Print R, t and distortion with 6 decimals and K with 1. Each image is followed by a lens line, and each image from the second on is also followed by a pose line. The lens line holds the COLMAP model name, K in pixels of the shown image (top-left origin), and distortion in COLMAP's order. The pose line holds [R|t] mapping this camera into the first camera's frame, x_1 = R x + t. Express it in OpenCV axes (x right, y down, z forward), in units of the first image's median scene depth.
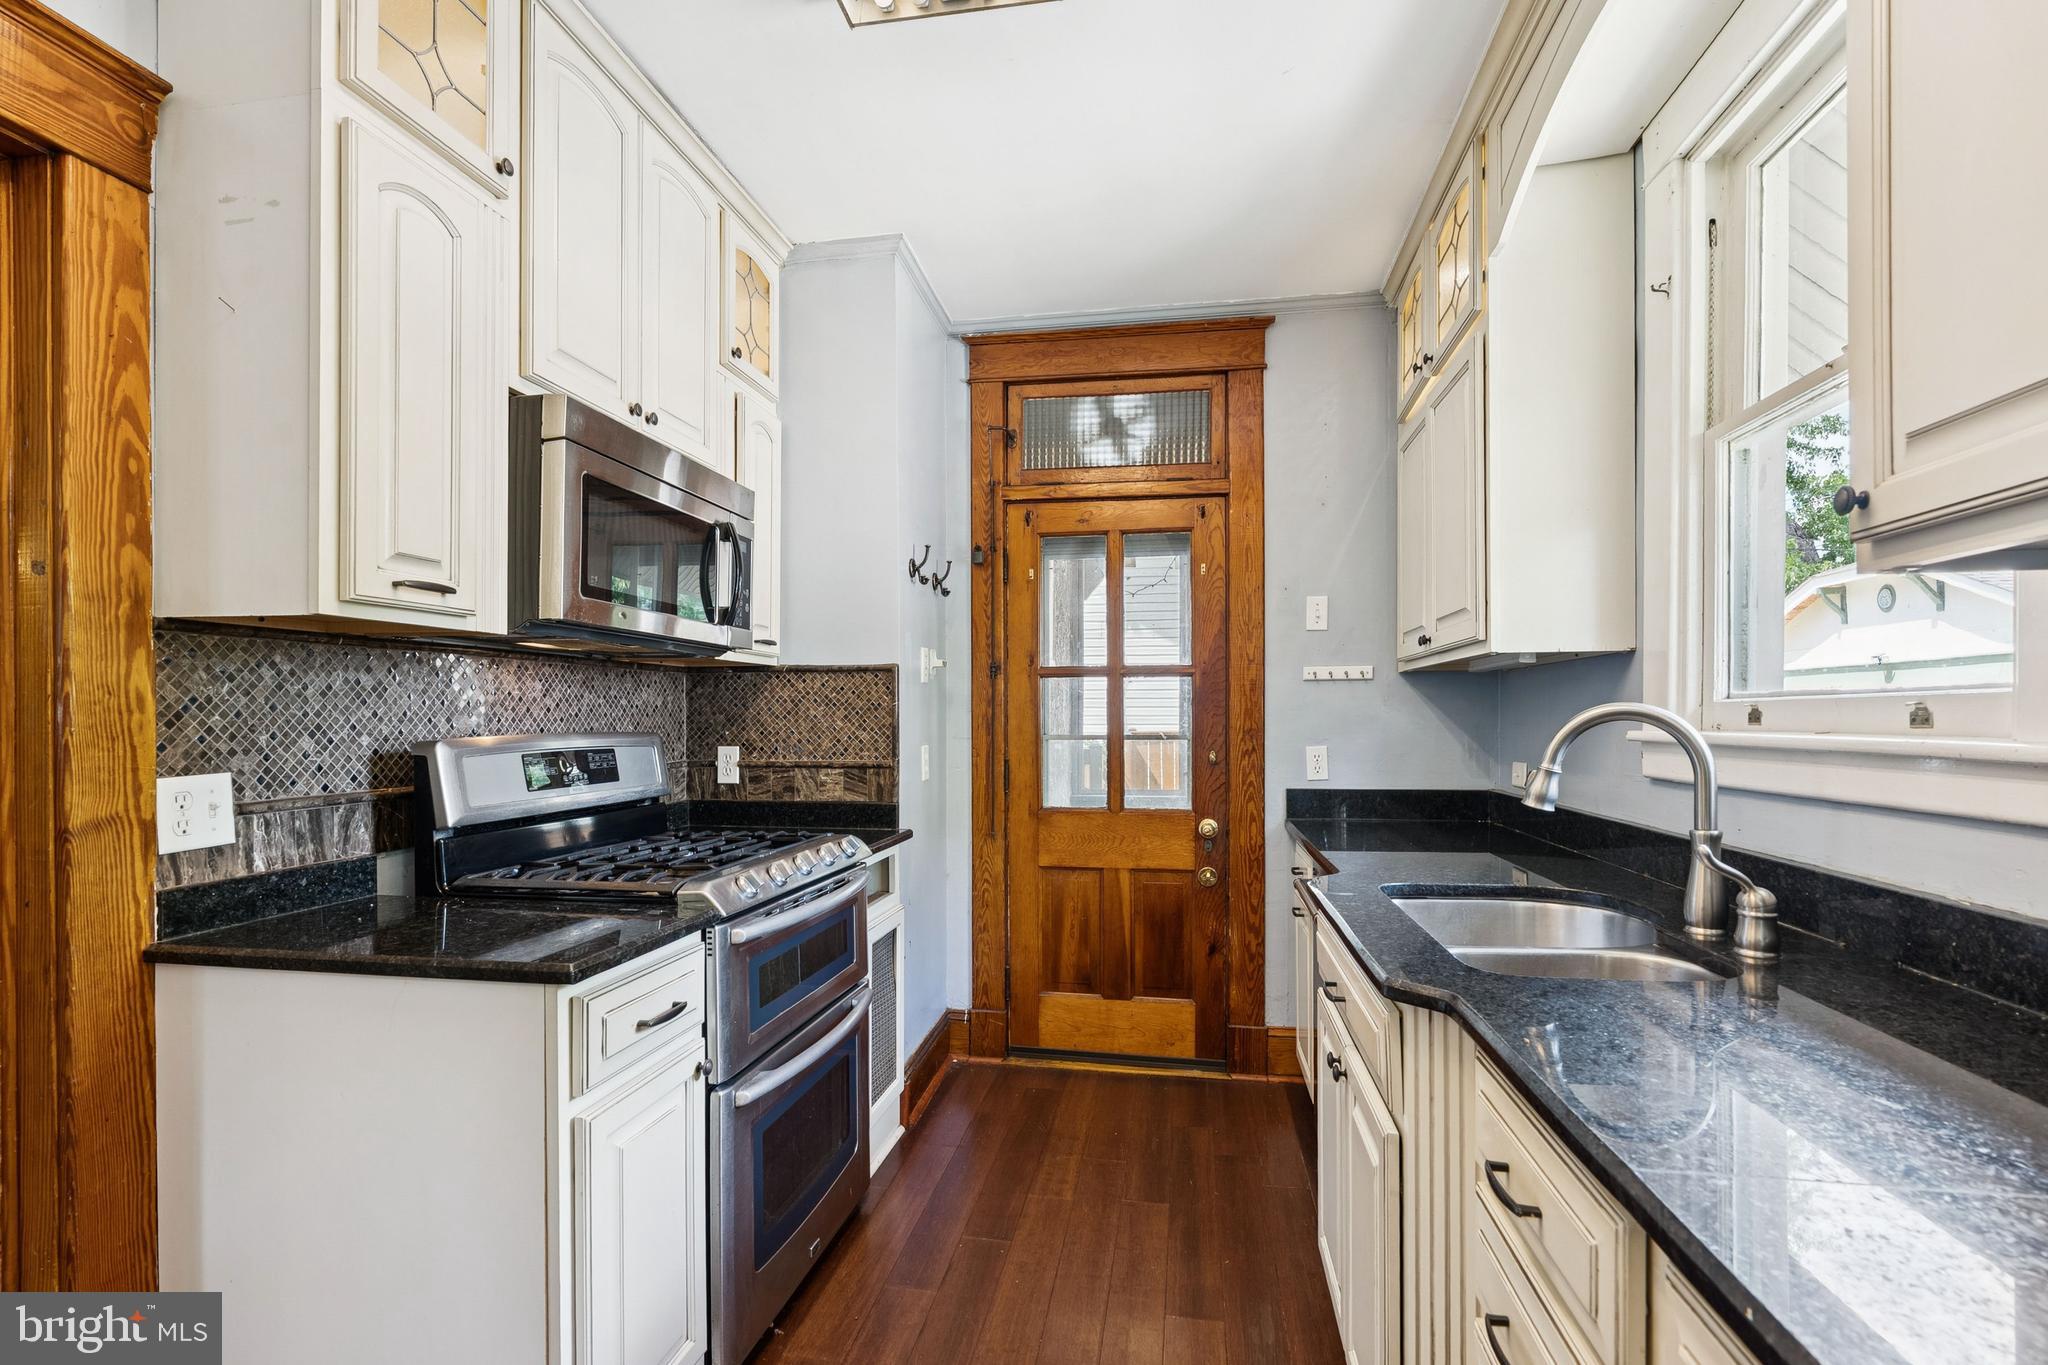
lens RADIAL K [[923.2, 0, 1024.0], [0, 923.2, 682.5], [0, 0, 1]] dist [0.000444, 0.000065]
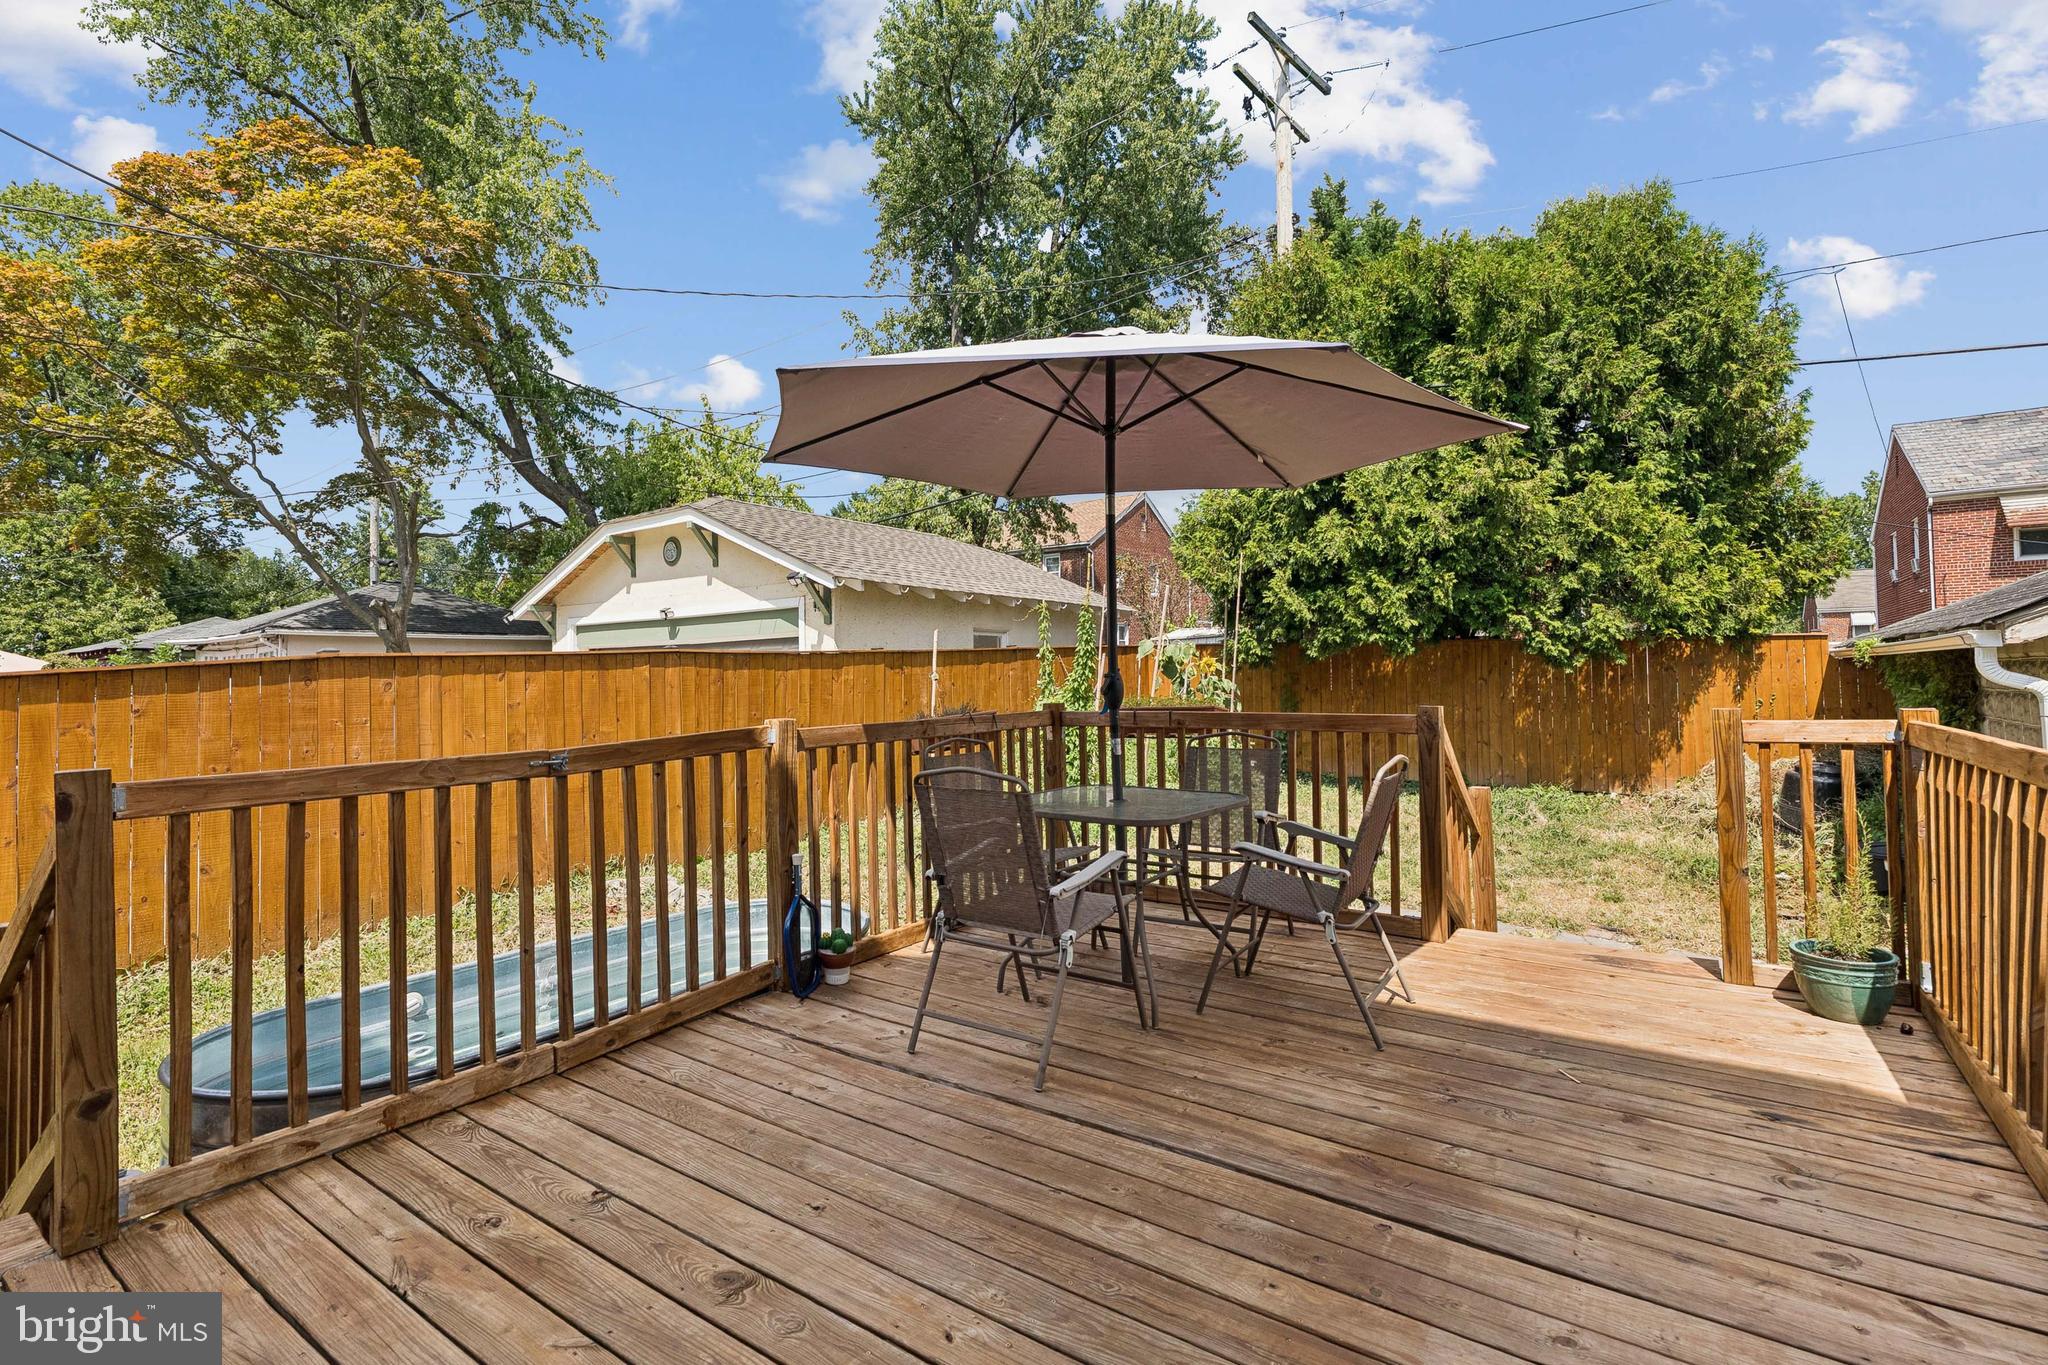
lens RADIAL K [[923.2, 0, 1024.0], [0, 923.2, 682.5], [0, 0, 1]] dist [0.000444, 0.000065]
pose [[0.403163, -0.012163, 0.915048, 0.203937], [-0.023502, 0.999444, 0.023640, 0.013676], [-0.914827, -0.031036, 0.402653, 0.276336]]
